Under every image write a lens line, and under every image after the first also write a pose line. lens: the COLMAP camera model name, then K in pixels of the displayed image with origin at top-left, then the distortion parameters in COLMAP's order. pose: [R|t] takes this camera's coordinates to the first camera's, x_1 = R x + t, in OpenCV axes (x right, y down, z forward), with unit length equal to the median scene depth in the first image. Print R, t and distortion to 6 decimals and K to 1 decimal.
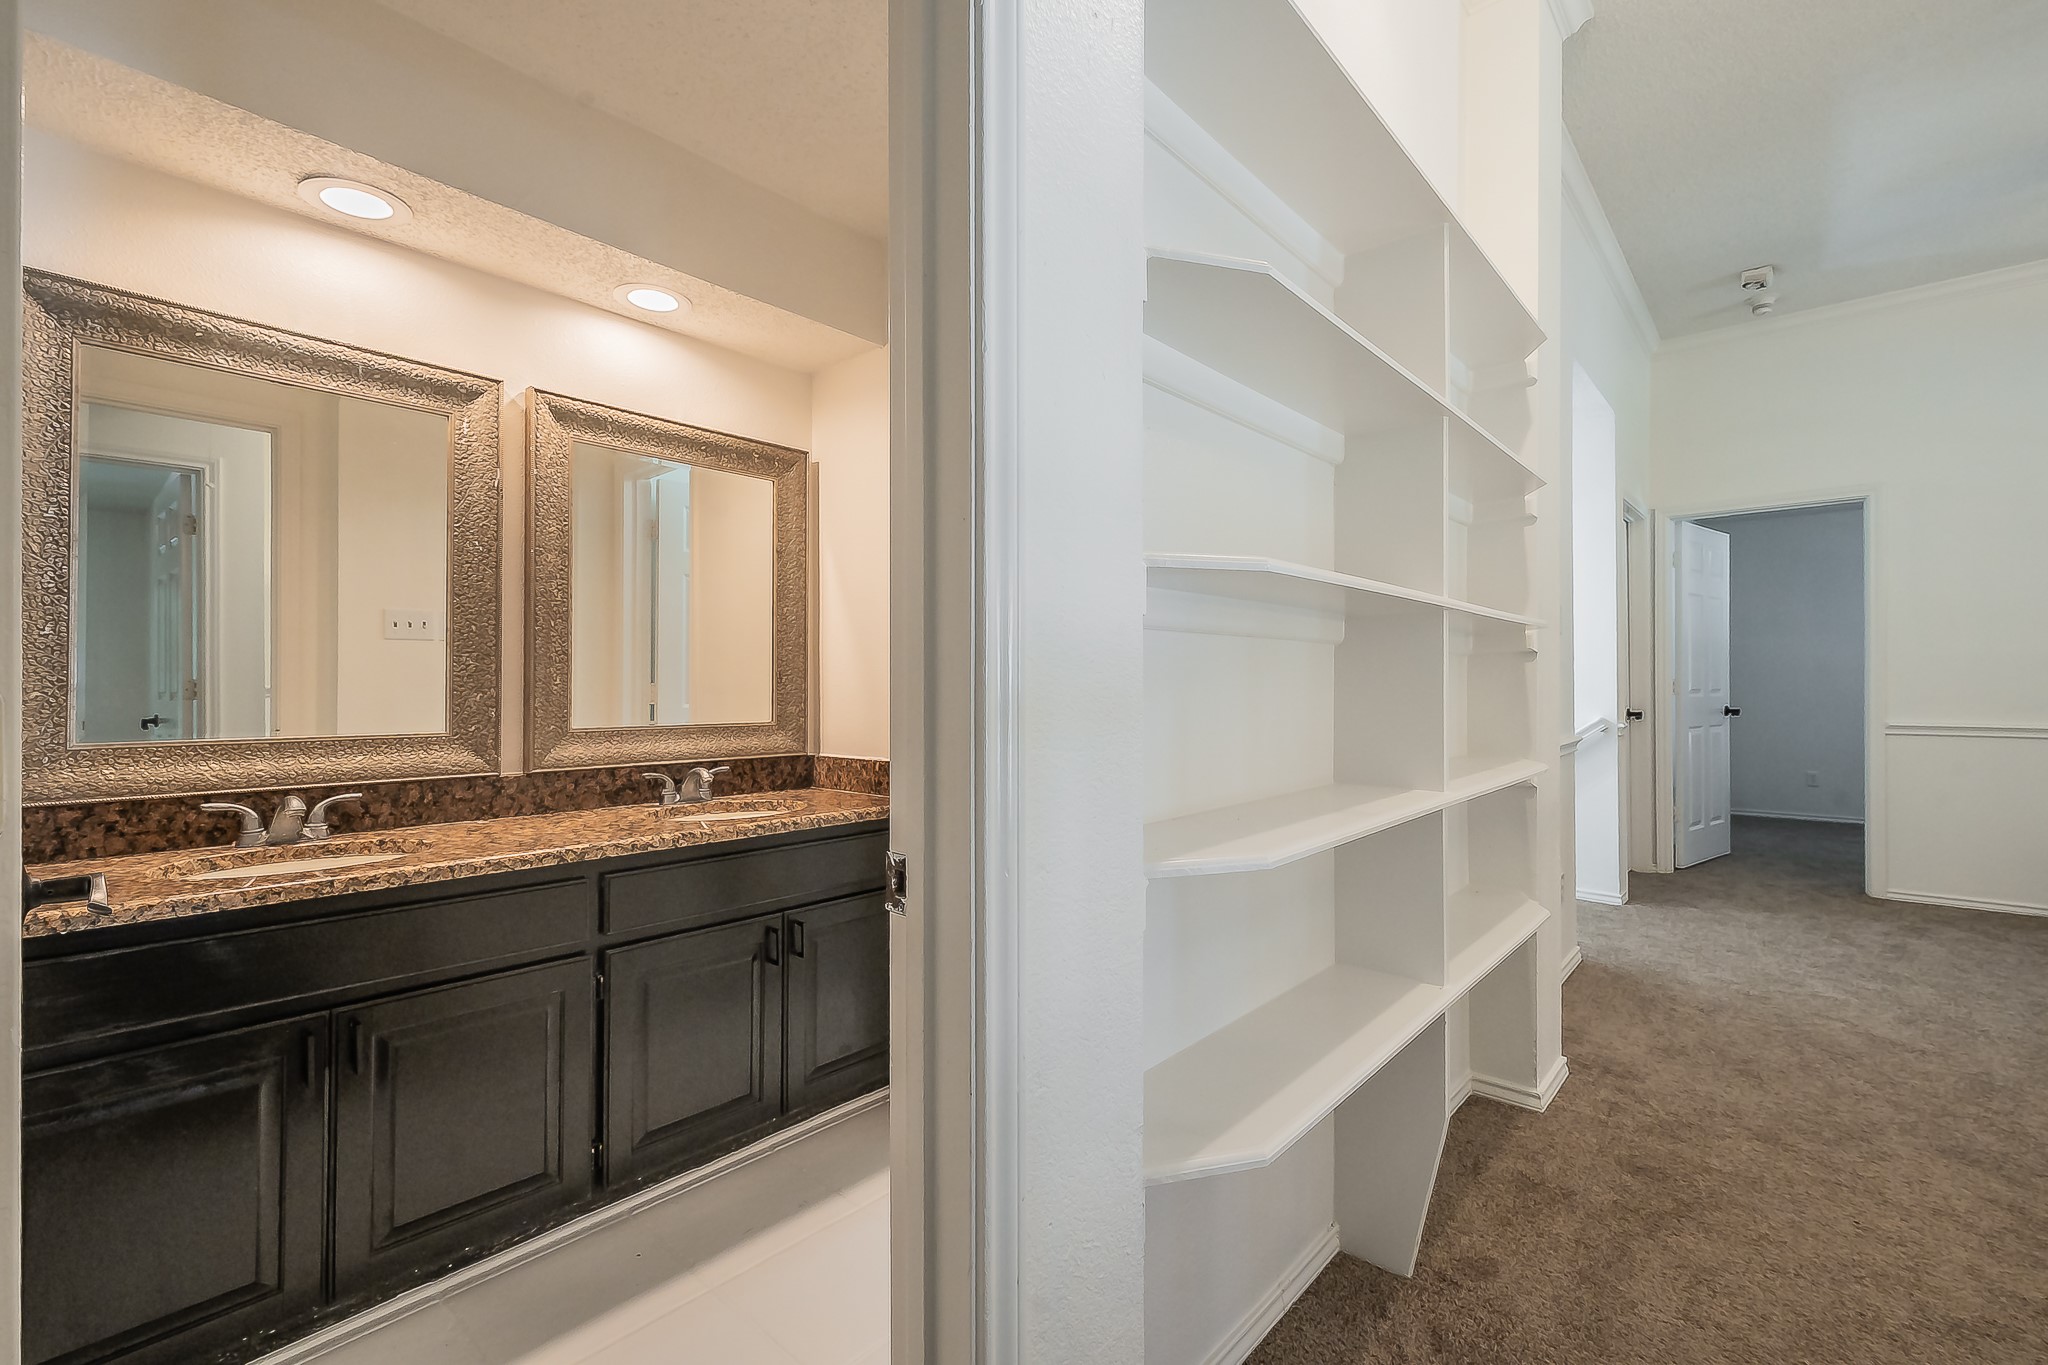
lens RADIAL K [[896.4, 0, 1012.5], [0, 896.4, 685.1], [0, 0, 1]] dist [-0.003381, -0.000378]
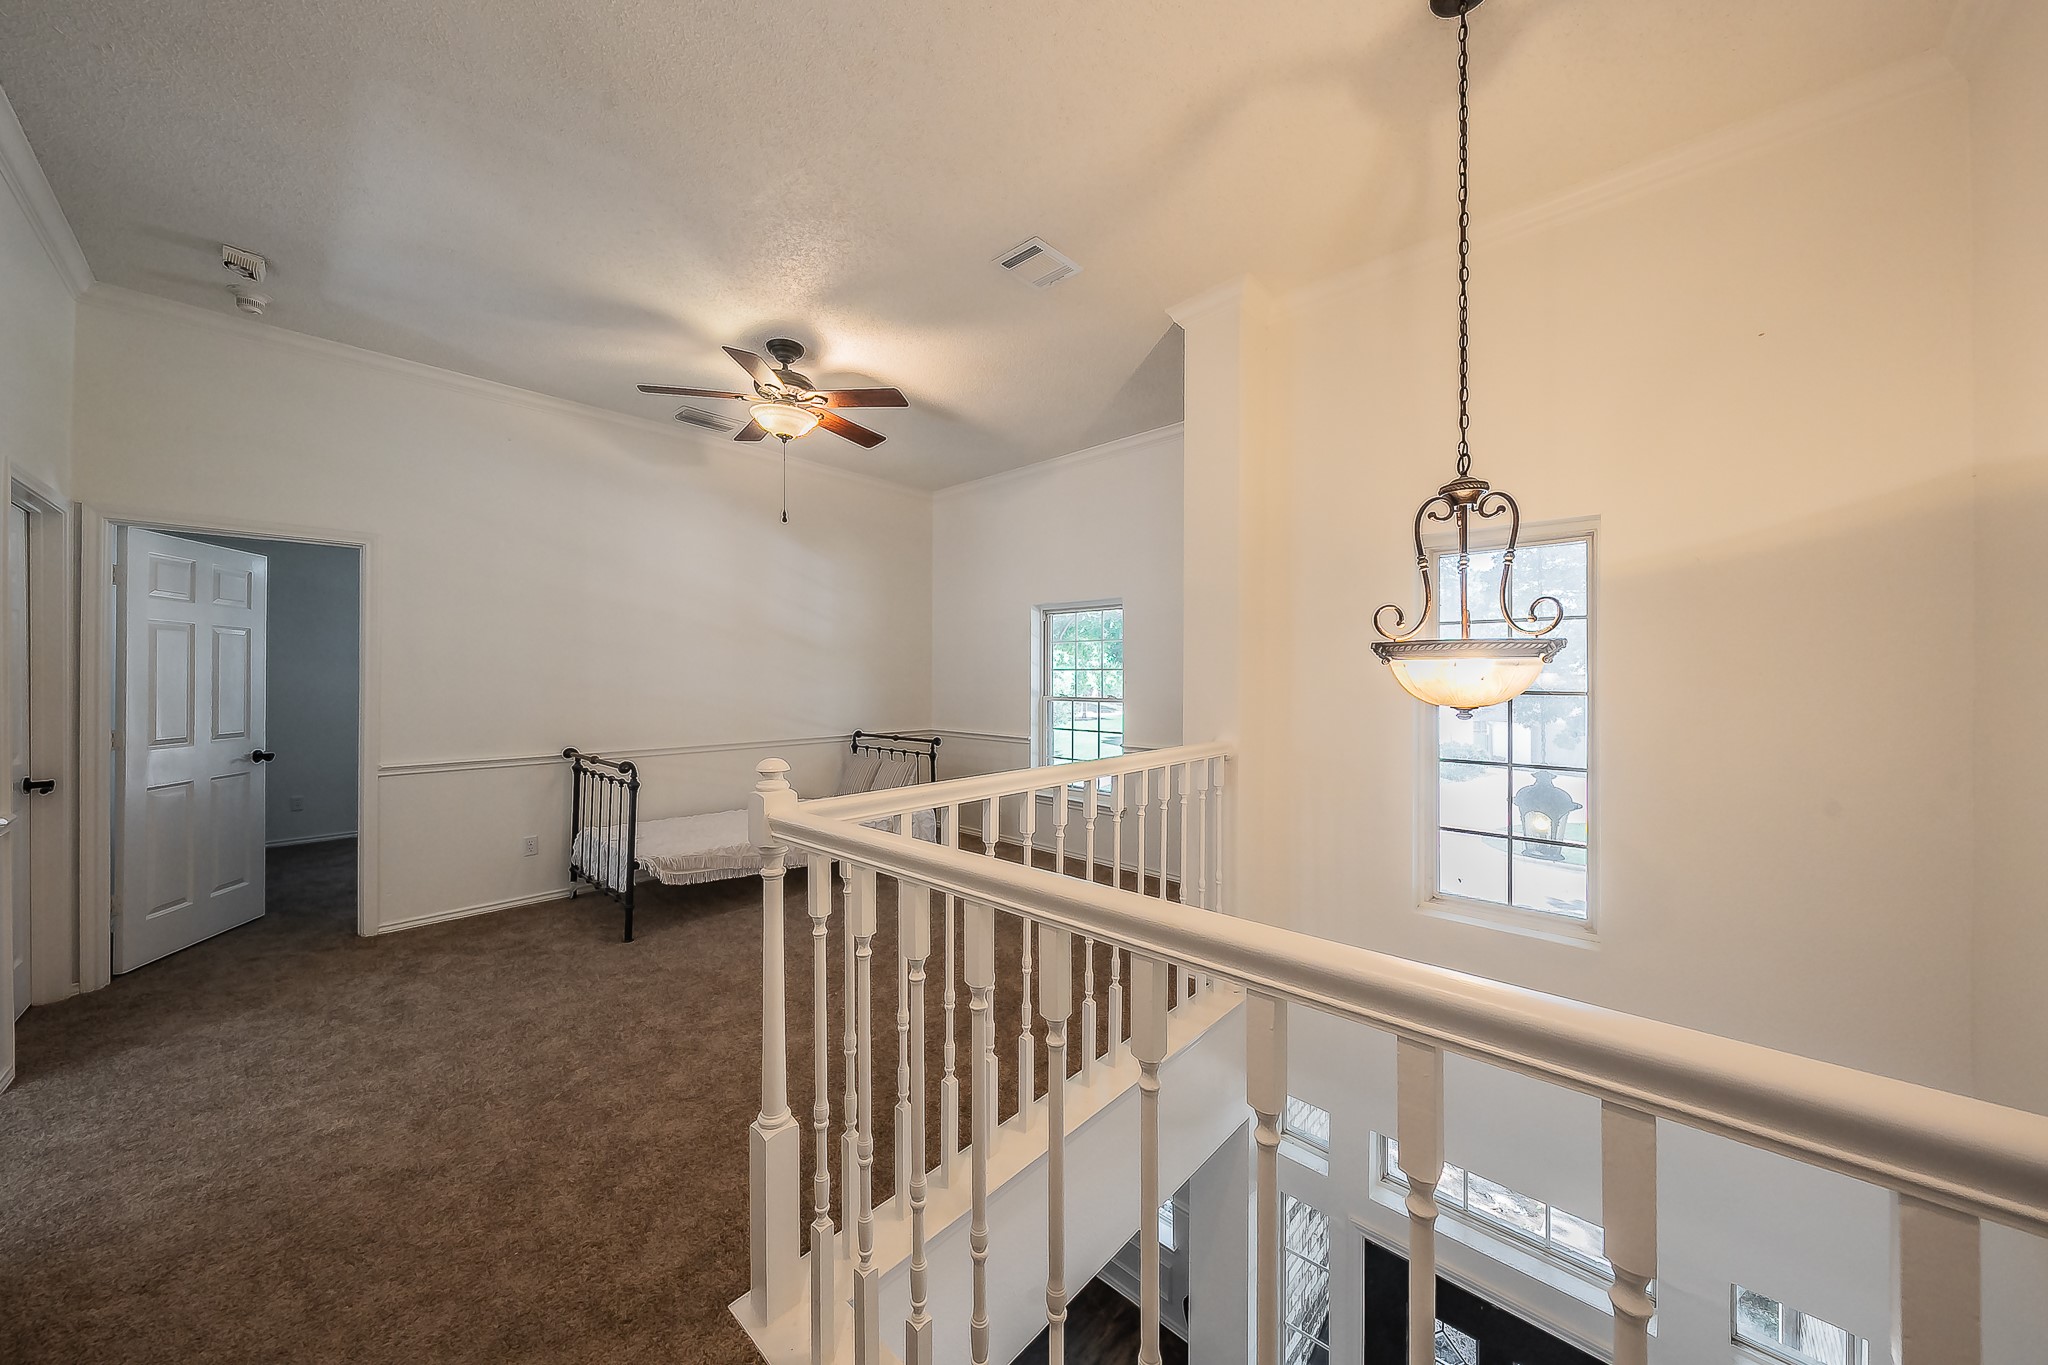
lens RADIAL K [[703.5, 0, 1019.0], [0, 703.5, 682.2], [0, 0, 1]] dist [-0.004755, 0.001054]
pose [[0.032411, -0.001136, 0.999474, 0.128442], [-0.011157, 0.999937, 0.001498, -0.046094], [-0.999412, -0.011199, 0.032396, 0.158941]]
